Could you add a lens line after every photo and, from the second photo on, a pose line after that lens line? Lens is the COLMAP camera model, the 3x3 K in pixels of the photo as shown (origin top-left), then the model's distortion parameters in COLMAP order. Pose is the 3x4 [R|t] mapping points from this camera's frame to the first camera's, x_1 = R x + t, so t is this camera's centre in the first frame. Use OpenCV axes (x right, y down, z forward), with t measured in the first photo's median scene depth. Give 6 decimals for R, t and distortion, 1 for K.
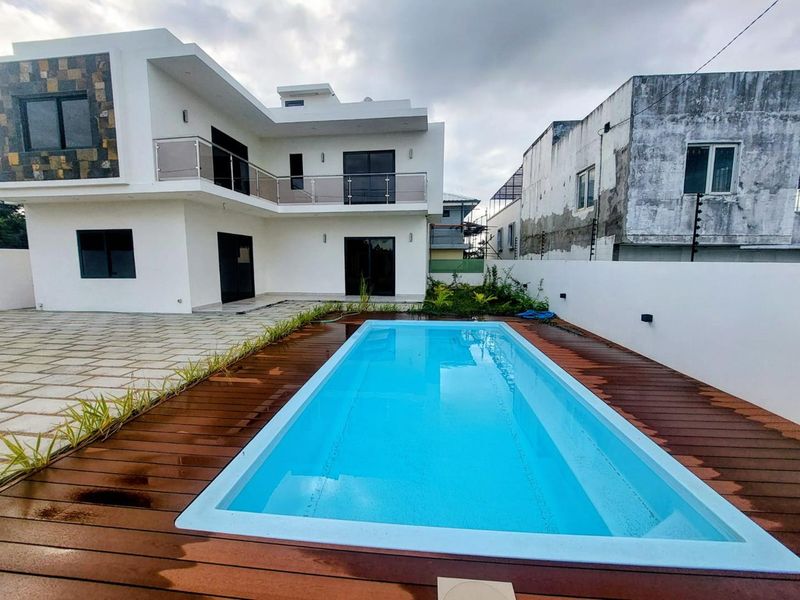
lens RADIAL K [[337.7, 0, 397.0], [0, 337.7, 303.5], [0, 0, 1]] dist [-0.018813, 0.002700]
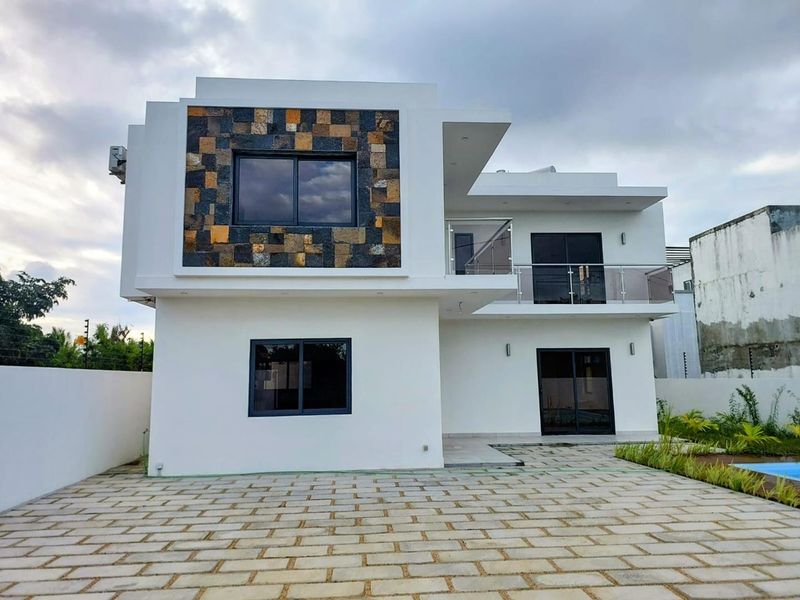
lens RADIAL K [[555.7, 0, 398.3], [0, 555.7, 300.2], [0, 0, 1]] dist [0.019488, -0.004891]
pose [[0.983136, 0.015254, 0.182237, -1.026997], [0.032656, 0.965854, -0.257019, -0.012812], [-0.179935, 0.258636, 0.949068, -0.089691]]
